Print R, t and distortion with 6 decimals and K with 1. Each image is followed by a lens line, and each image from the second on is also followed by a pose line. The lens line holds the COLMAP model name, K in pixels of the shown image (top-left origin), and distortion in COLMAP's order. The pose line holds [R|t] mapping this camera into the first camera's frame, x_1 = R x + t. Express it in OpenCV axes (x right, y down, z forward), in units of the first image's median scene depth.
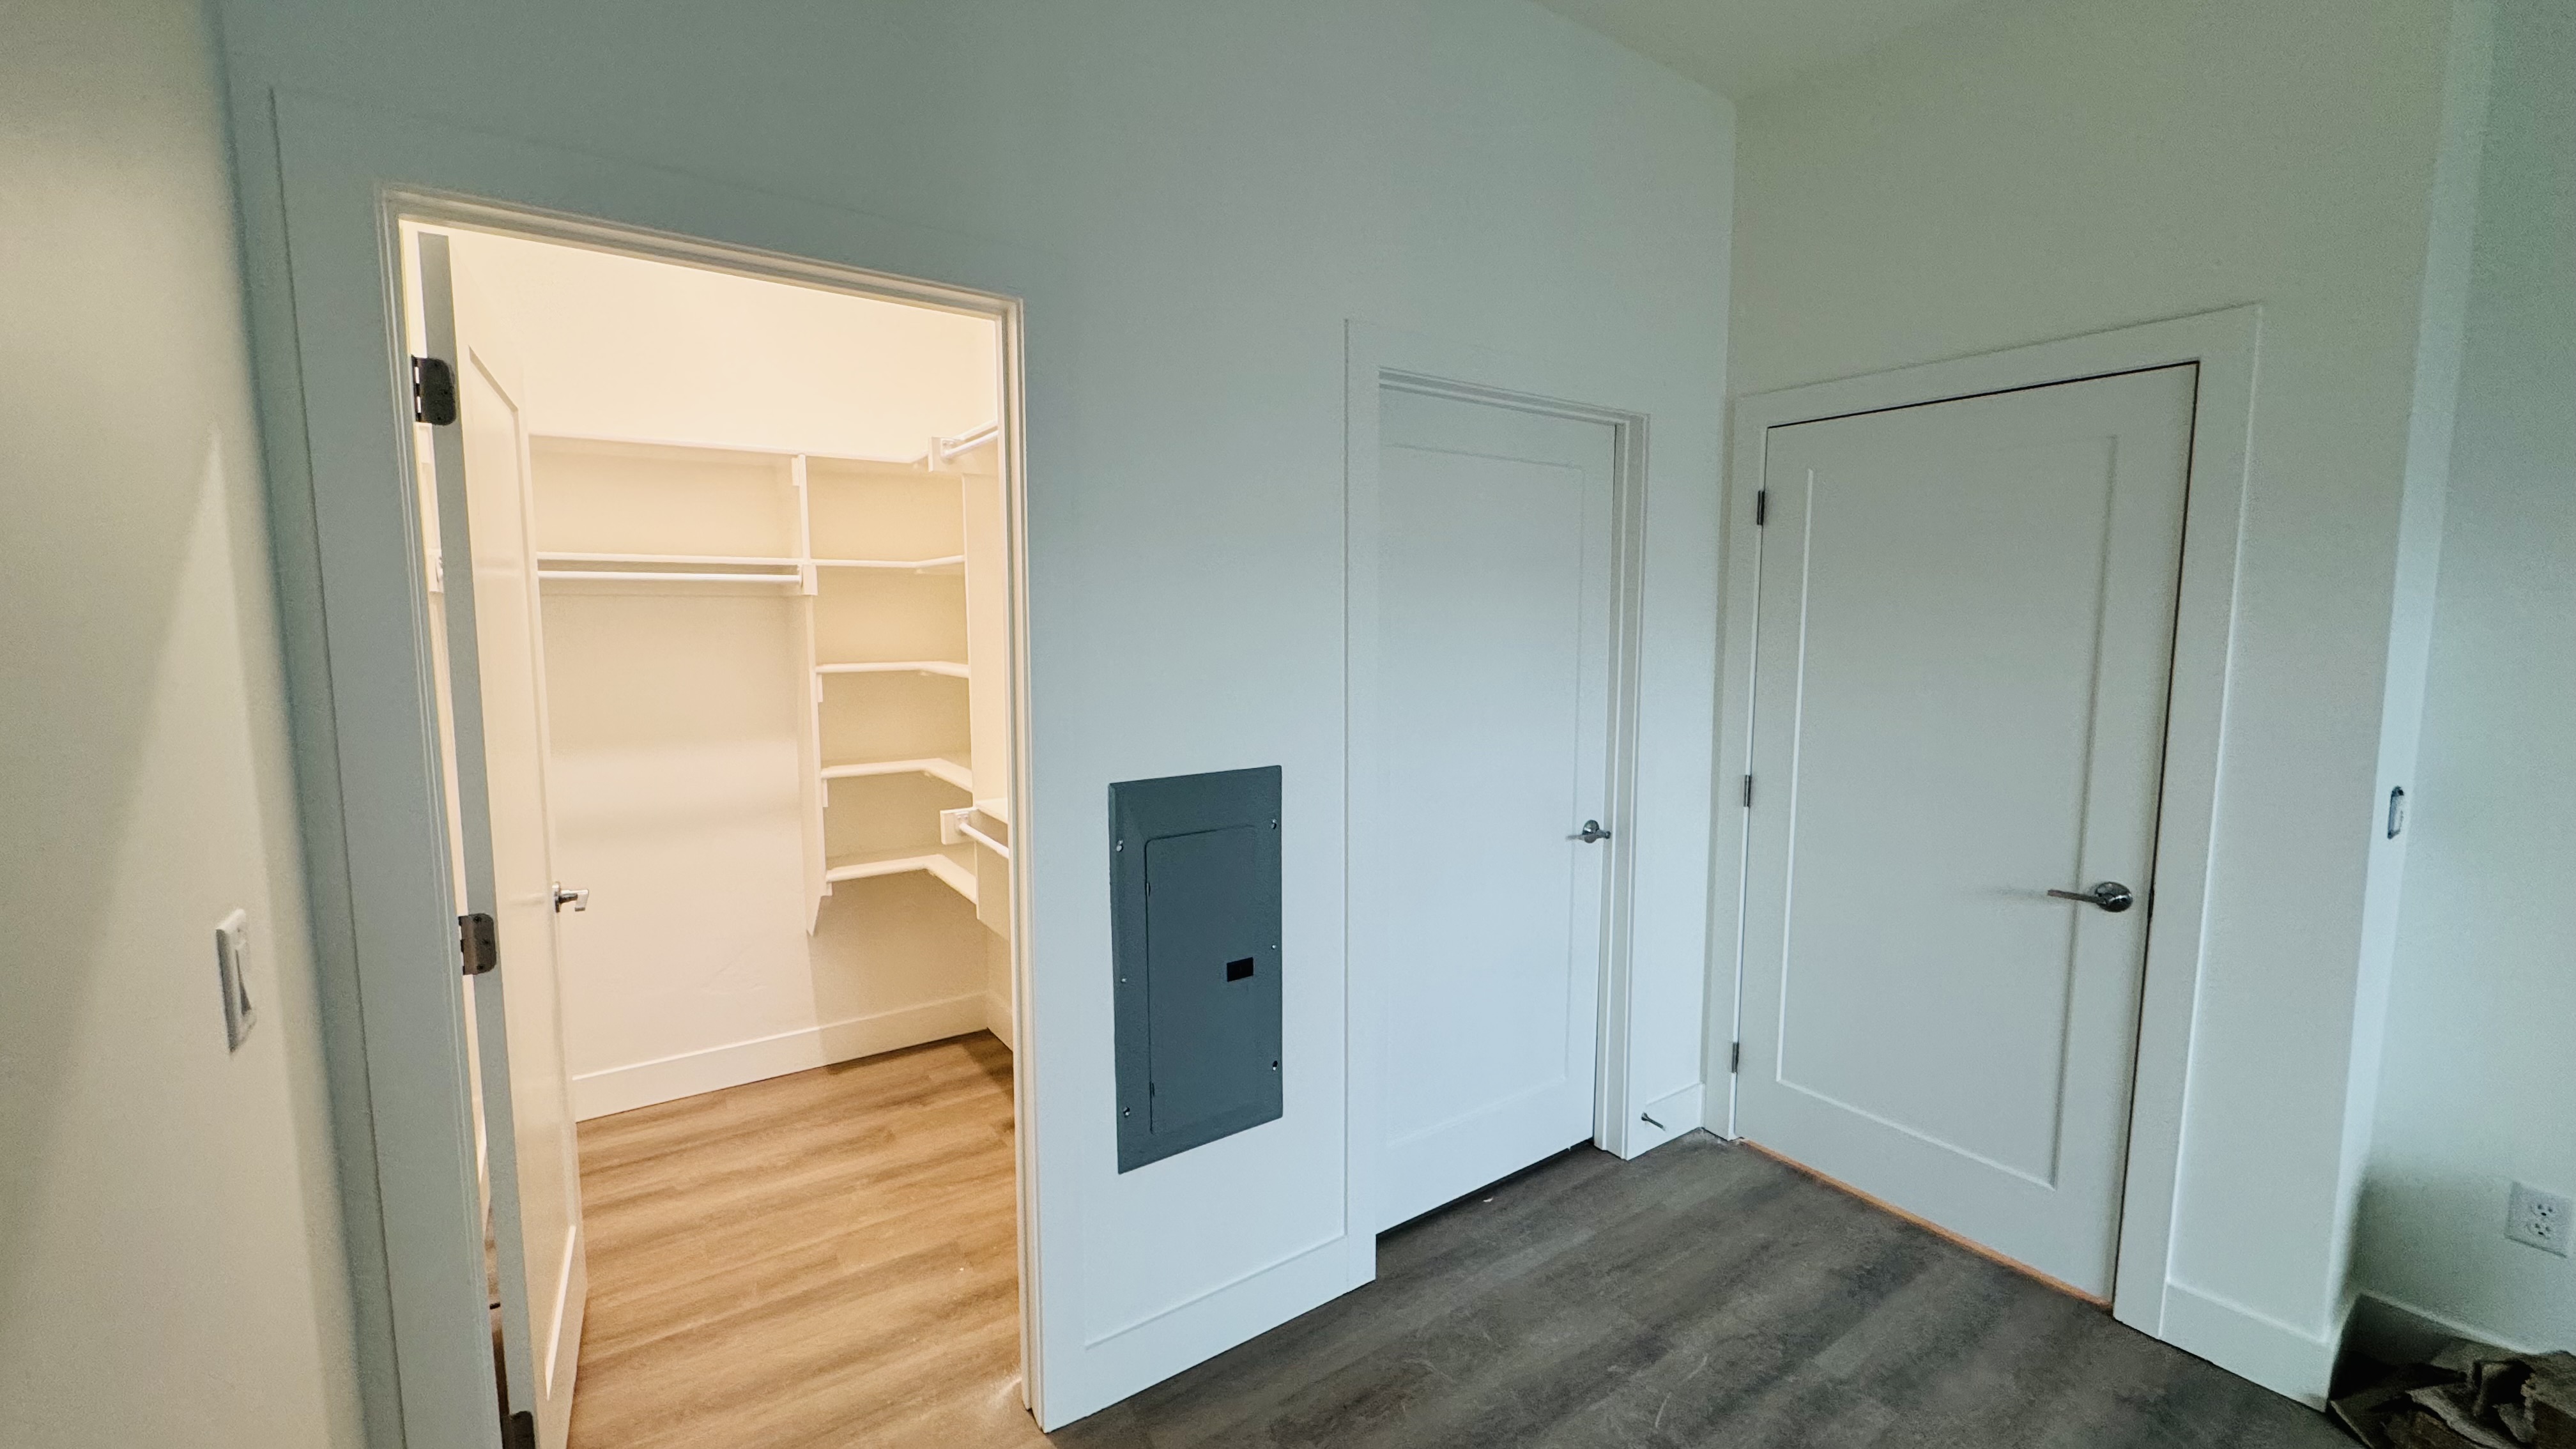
lens RADIAL K [[1015.1, 0, 1297.8], [0, 1015.1, 719.7], [0, 0, 1]] dist [-0.006846, 0.000355]
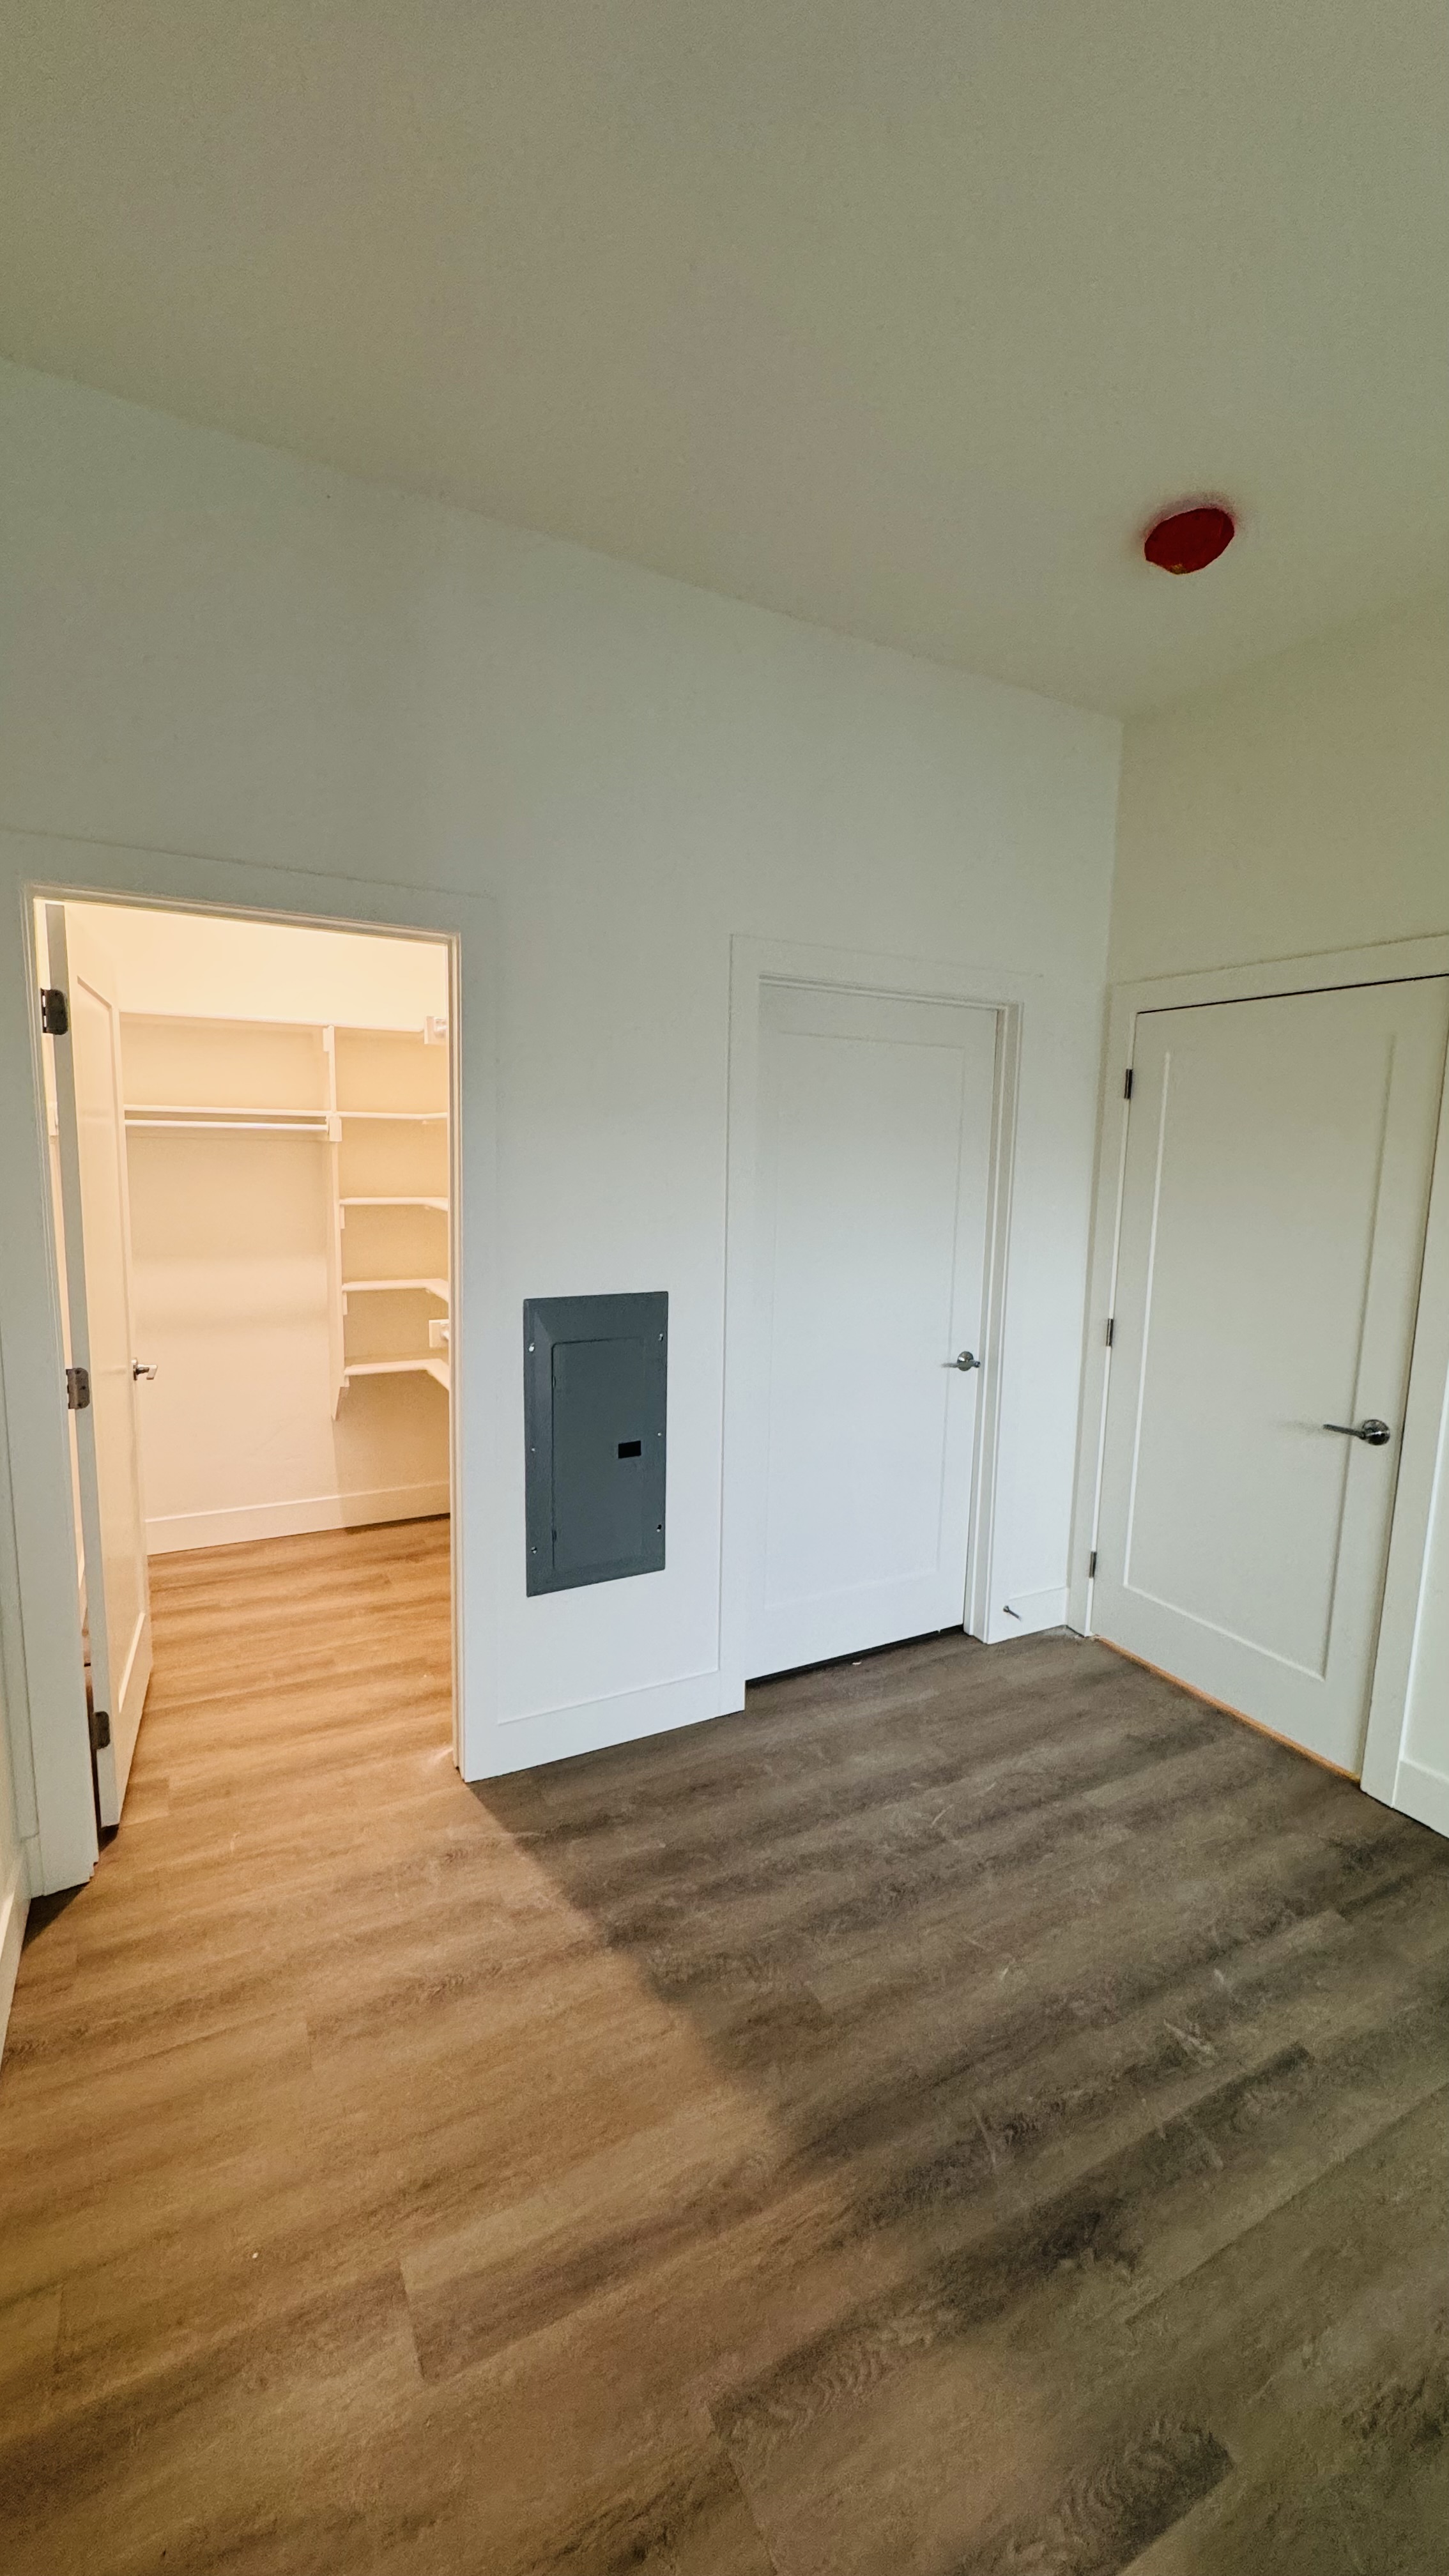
lens RADIAL K [[1015.1, 0, 736.8], [0, 1015.1, 1293.0], [0, 0, 1]] dist [-0.006846, 0.000355]
pose [[0.993324, 0.038275, -0.108828, 0.190433], [-0.034493, 0.998741, 0.036419, -0.001915], [0.110085, -0.032422, 0.993393, -0.226874]]
